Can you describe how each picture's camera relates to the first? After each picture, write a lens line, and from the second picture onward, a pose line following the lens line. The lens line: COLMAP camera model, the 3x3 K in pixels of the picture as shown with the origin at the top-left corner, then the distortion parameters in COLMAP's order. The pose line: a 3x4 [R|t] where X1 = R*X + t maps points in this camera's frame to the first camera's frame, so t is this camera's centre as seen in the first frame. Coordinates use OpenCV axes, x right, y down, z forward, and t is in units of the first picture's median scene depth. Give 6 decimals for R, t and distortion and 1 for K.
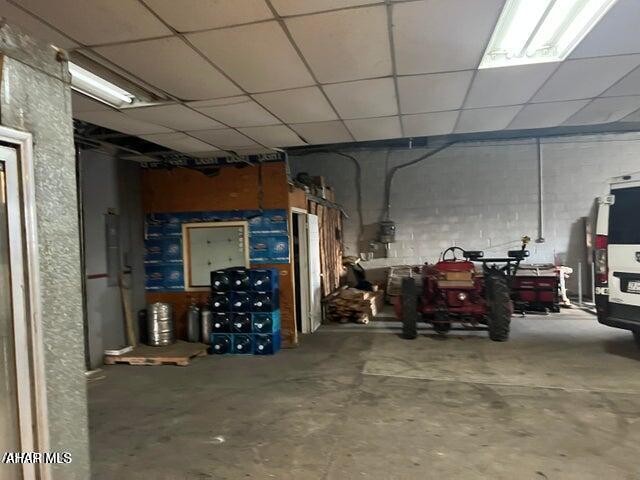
lens RADIAL K [[477.1, 0, 321.3], [0, 477.1, 243.3], [0, 0, 1]] dist [0.057392, -0.064691]
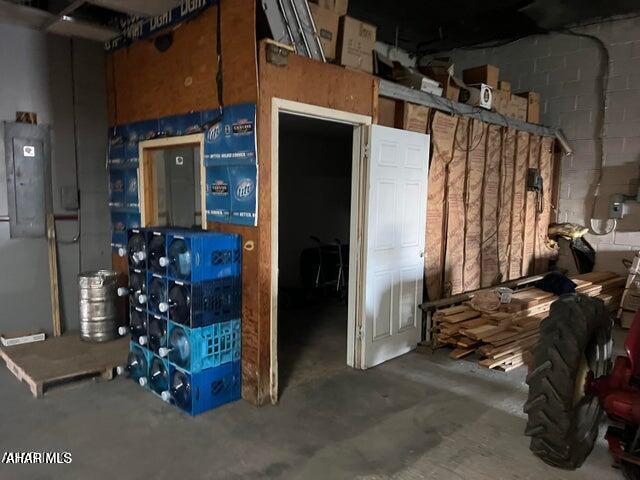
lens RADIAL K [[477.1, 0, 321.3], [0, 477.1, 243.3], [0, 0, 1]] dist [0.057392, -0.064691]
pose [[0.827720, 0.106163, -0.551008, 0.226179], [-0.052471, 0.992281, 0.112362, 0.004064], [0.558683, -0.064092, 0.826901, 0.633926]]
